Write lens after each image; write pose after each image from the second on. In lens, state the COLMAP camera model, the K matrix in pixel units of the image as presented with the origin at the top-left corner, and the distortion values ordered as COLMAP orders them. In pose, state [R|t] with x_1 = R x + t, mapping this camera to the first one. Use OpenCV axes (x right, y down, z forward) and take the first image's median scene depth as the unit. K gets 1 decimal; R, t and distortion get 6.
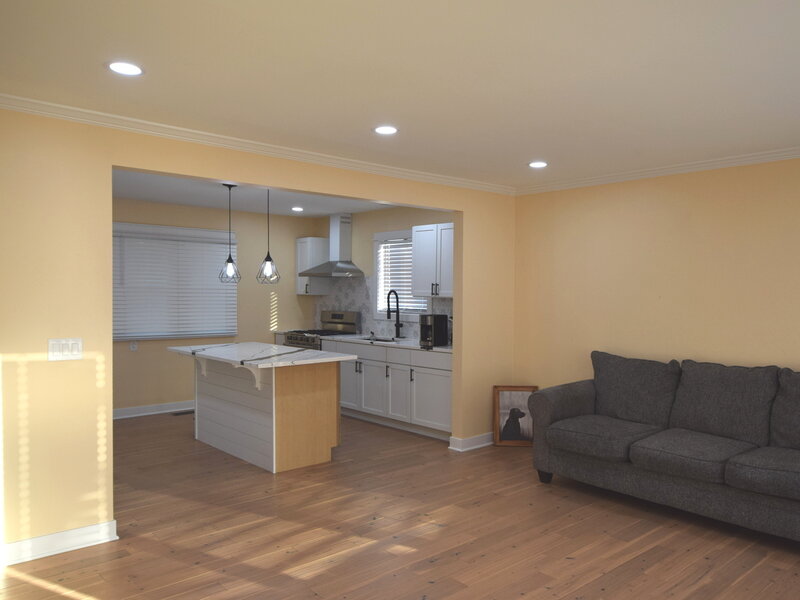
lens RADIAL K [[623.3, 0, 401.5], [0, 623.3, 302.7], [0, 0, 1]] dist [0.023034, -0.009583]
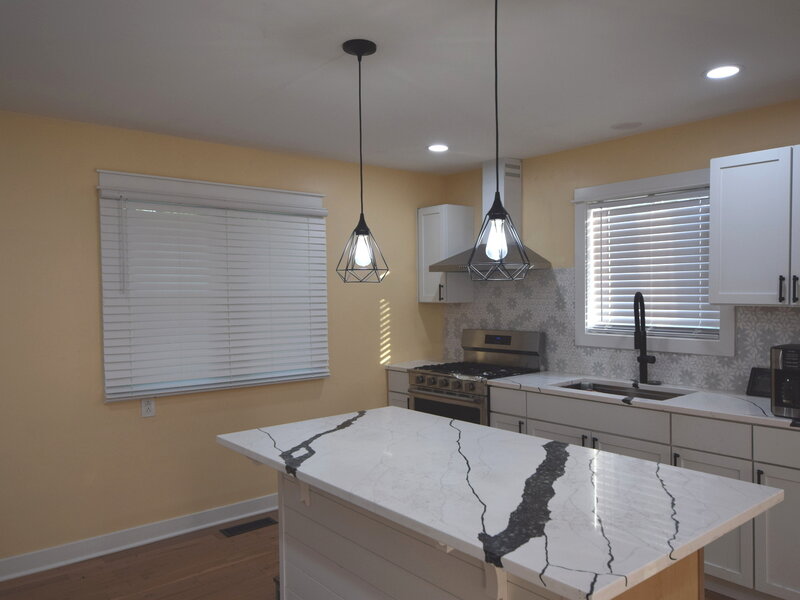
lens RADIAL K [[623.3, 0, 401.0], [0, 623.3, 301.3], [0, 0, 1]] dist [0.023034, -0.009583]
pose [[0.998943, -0.018519, -0.042073, -0.227633], [0.018331, 0.999820, -0.004839, -0.016527], [0.042155, 0.004062, 0.999103, 0.572549]]
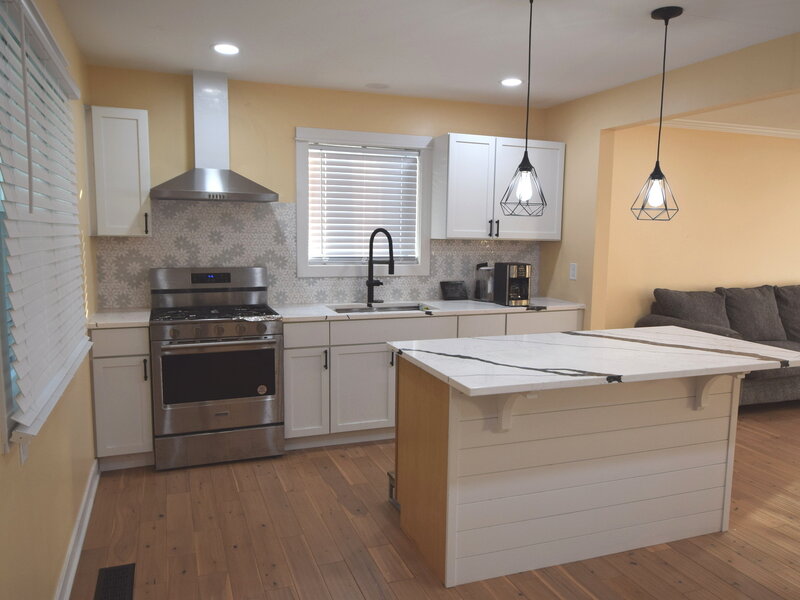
lens RADIAL K [[623.3, 0, 405.5], [0, 623.3, 309.6], [0, 0, 1]] dist [0.023034, -0.009583]
pose [[0.354027, -0.122303, 0.927204, -0.723441], [0.008397, 0.991788, 0.127616, -0.022871], [-0.935197, -0.037394, 0.352147, 0.903950]]
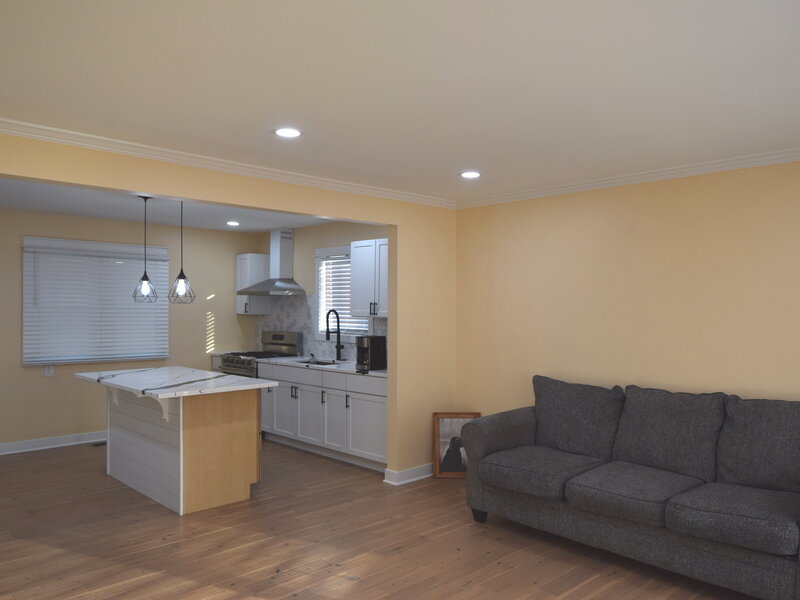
lens RADIAL K [[623.3, 0, 400.8], [0, 623.3, 303.1], [0, 0, 1]] dist [0.023034, -0.009583]
pose [[0.999325, -0.002029, 0.036668, 0.065292], [0.003023, 0.999629, -0.027068, -0.004900], [-0.036600, 0.027160, 0.998961, 0.068303]]
